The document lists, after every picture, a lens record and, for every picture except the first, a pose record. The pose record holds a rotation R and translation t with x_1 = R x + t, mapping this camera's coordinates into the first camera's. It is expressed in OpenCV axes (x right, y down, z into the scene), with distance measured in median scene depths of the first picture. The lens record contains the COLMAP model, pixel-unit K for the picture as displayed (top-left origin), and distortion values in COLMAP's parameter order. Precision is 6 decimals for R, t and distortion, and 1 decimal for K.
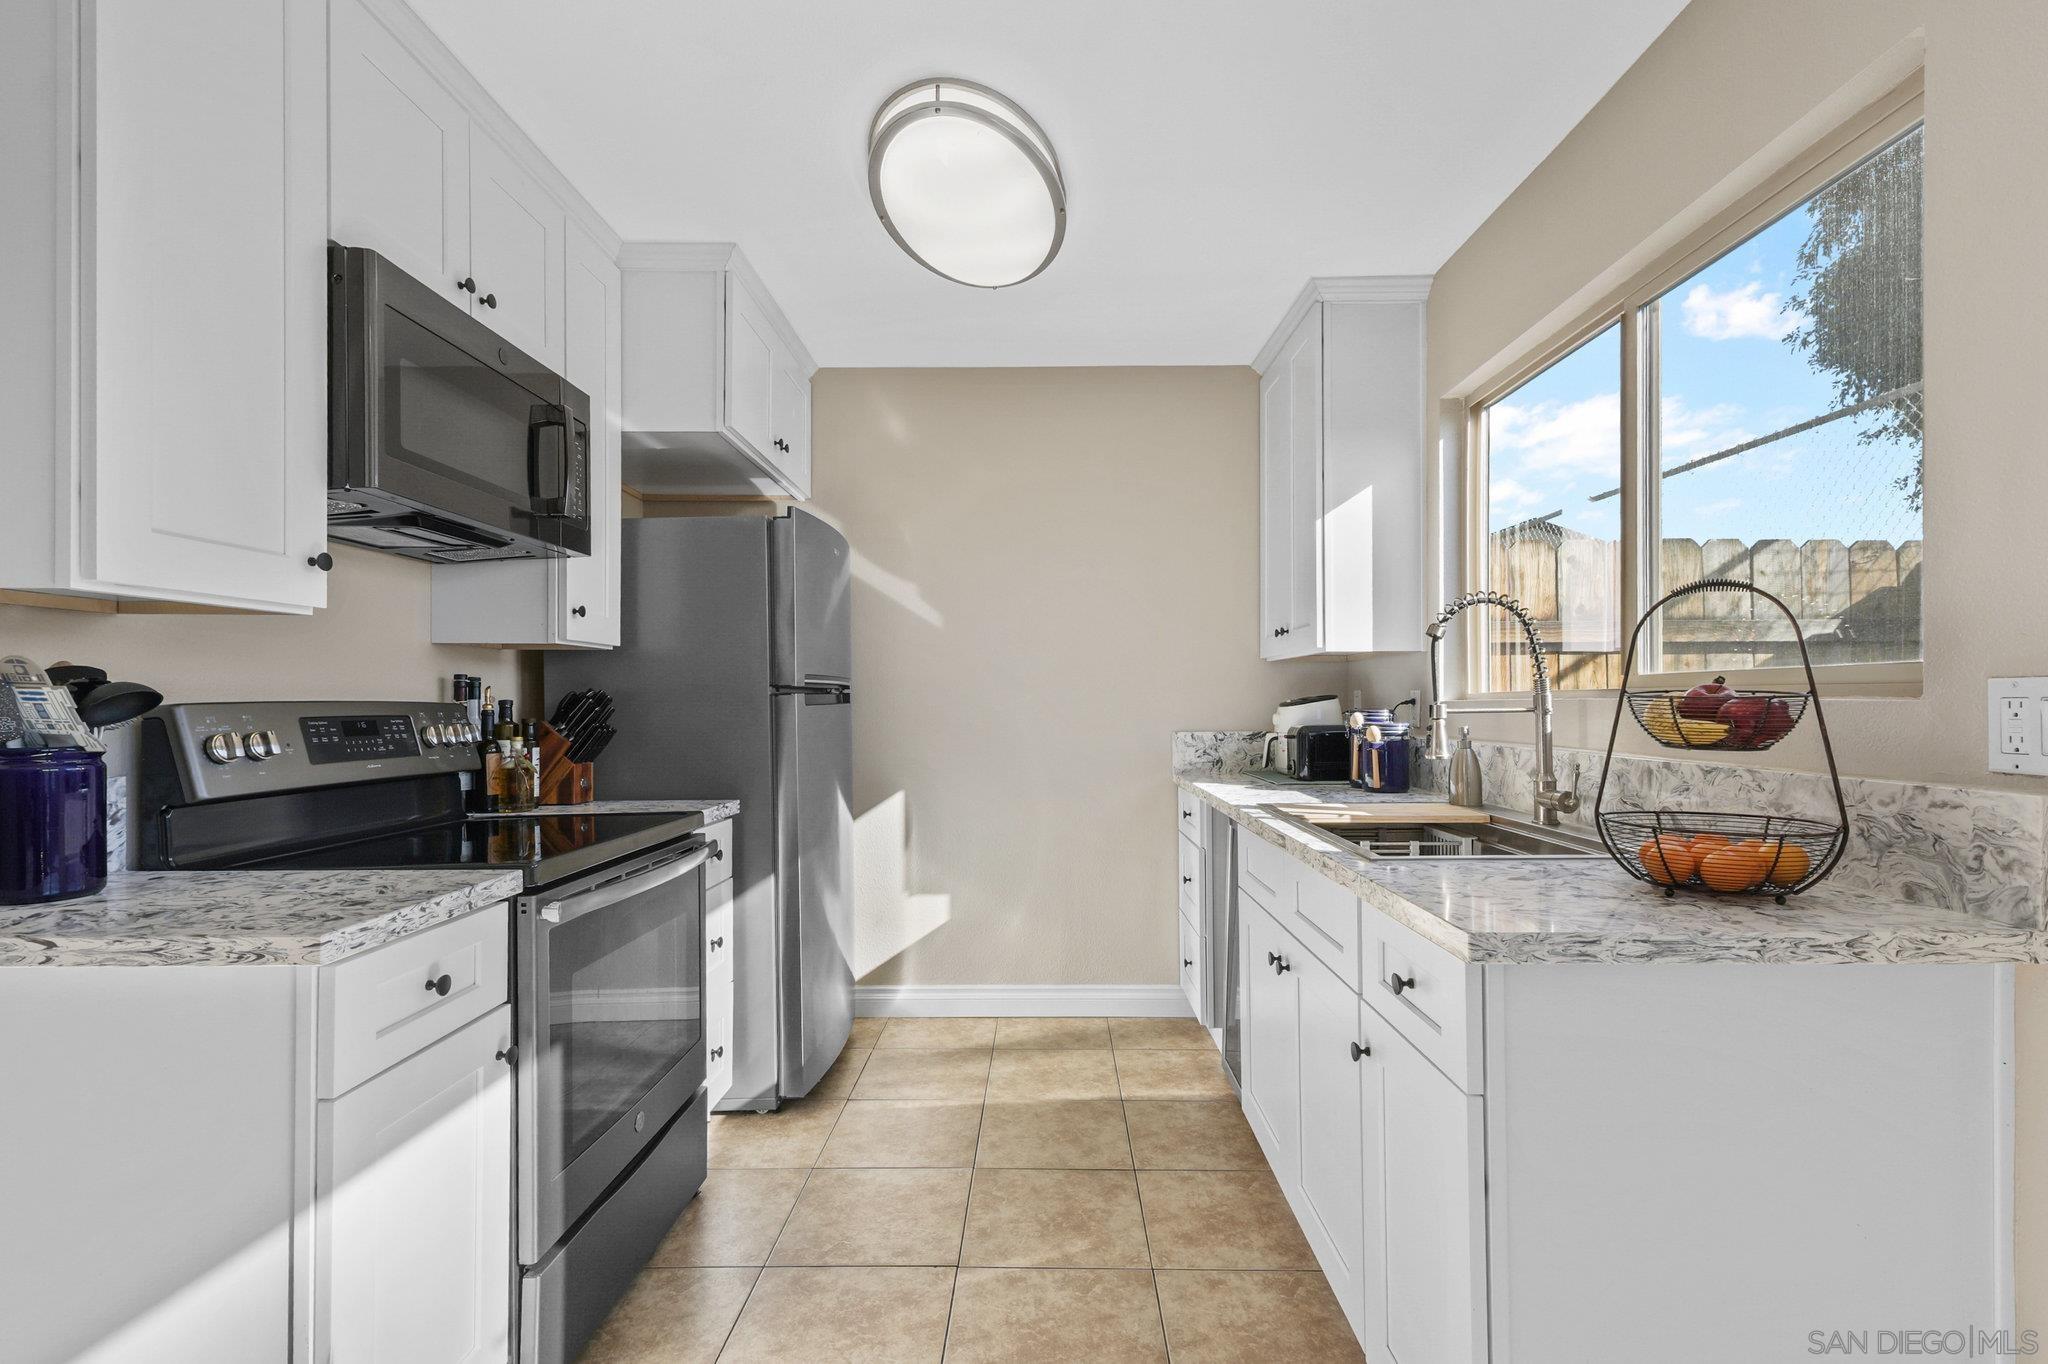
lens RADIAL K [[929.0, 0, 1028.3], [0, 929.0, 690.2], [0, 0, 1]] dist [0.012680, -0.000172]
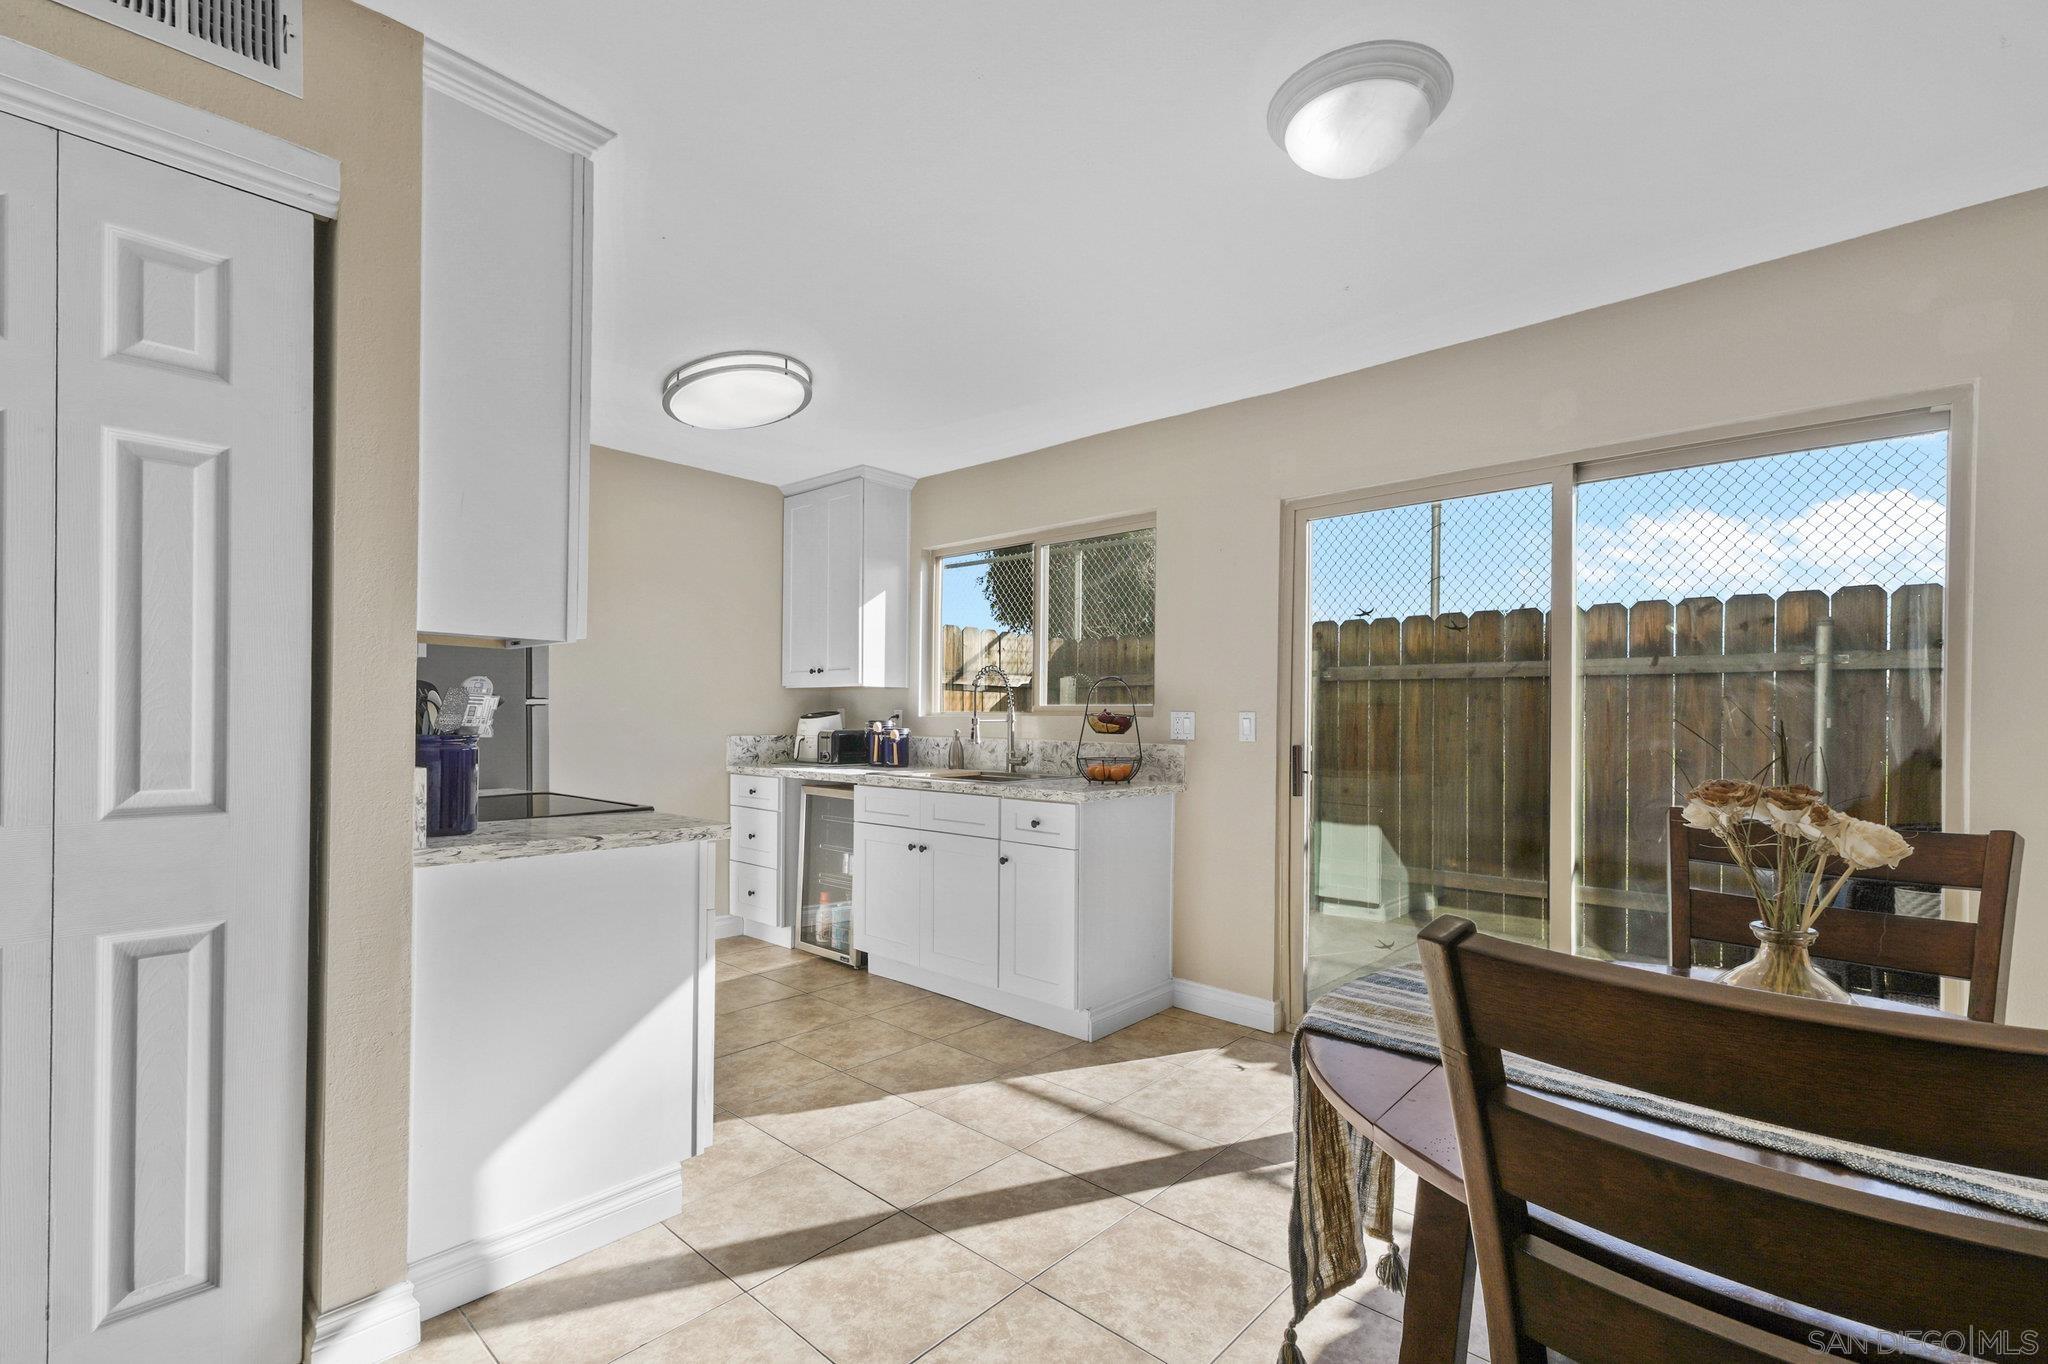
lens RADIAL K [[929.0, 0, 1028.3], [0, 929.0, 690.2], [0, 0, 1]] dist [0.012680, -0.000172]
pose [[0.658816, 0.034261, 0.751523, -0.793120], [-0.022182, 0.999413, -0.026116, 0.003697], [-0.751977, 0.000535, 0.659189, -0.355274]]
